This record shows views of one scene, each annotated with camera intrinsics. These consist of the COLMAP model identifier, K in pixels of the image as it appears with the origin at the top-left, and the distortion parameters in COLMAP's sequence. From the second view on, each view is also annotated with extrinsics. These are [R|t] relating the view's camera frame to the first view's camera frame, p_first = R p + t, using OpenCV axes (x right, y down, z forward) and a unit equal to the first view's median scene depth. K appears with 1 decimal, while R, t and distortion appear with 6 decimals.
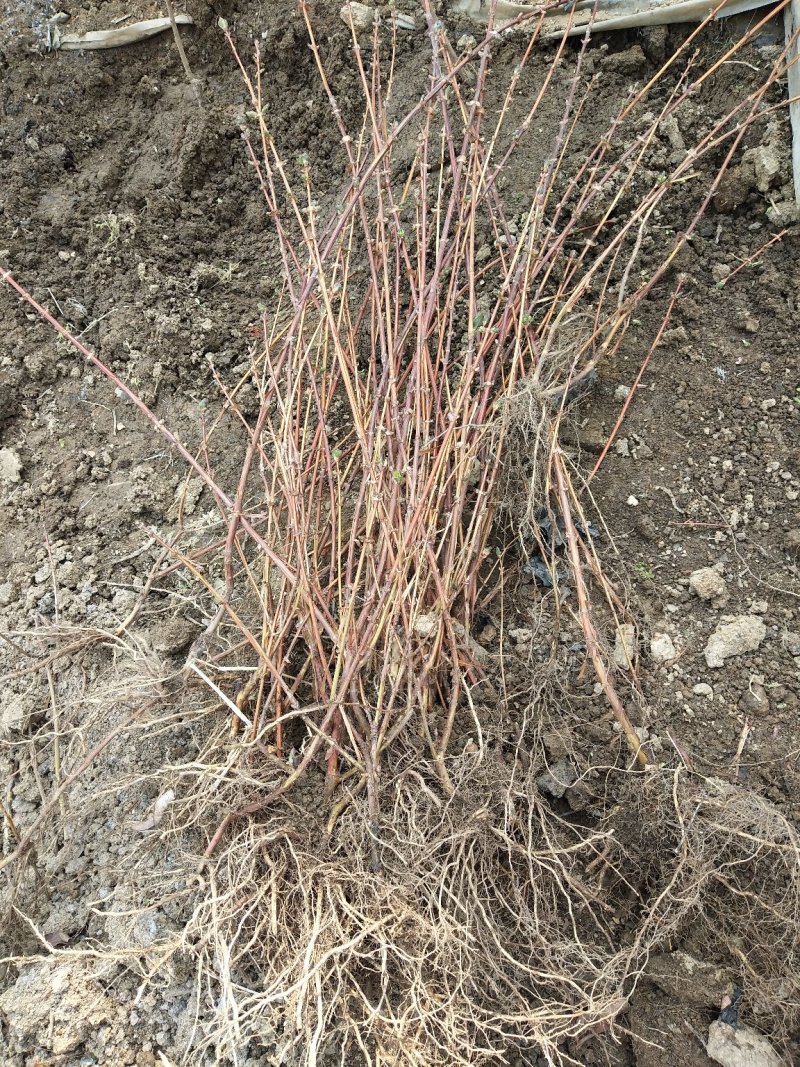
lens RADIAL K [[786.2, 0, 383.6], [0, 786.2, 542.9], [0, 0, 1]] dist [0.078921, -0.113883]
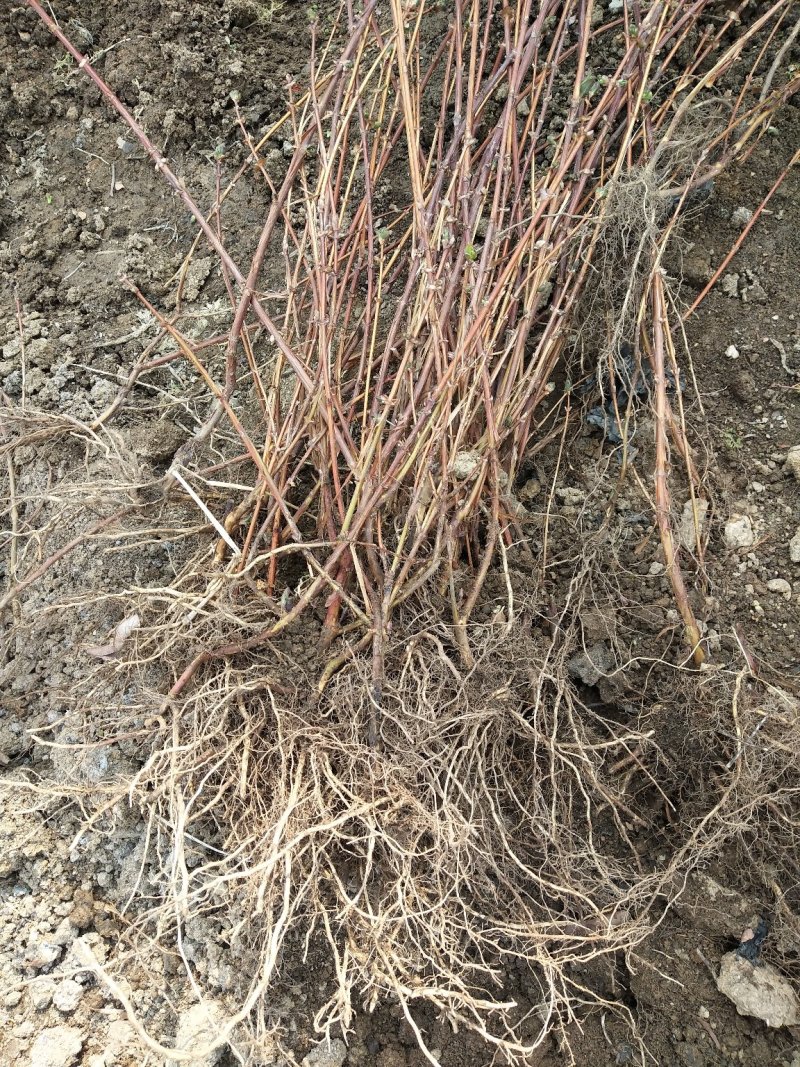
lens RADIAL K [[786.2, 0, 383.6], [0, 786.2, 542.9], [0, 0, 1]] dist [0.078921, -0.113883]
pose [[0.990496, 0.136714, 0.015047, -0.029921], [-0.137227, 0.974944, 0.175082, 0.049948], [0.009266, -0.175483, 0.984439, 0.176881]]
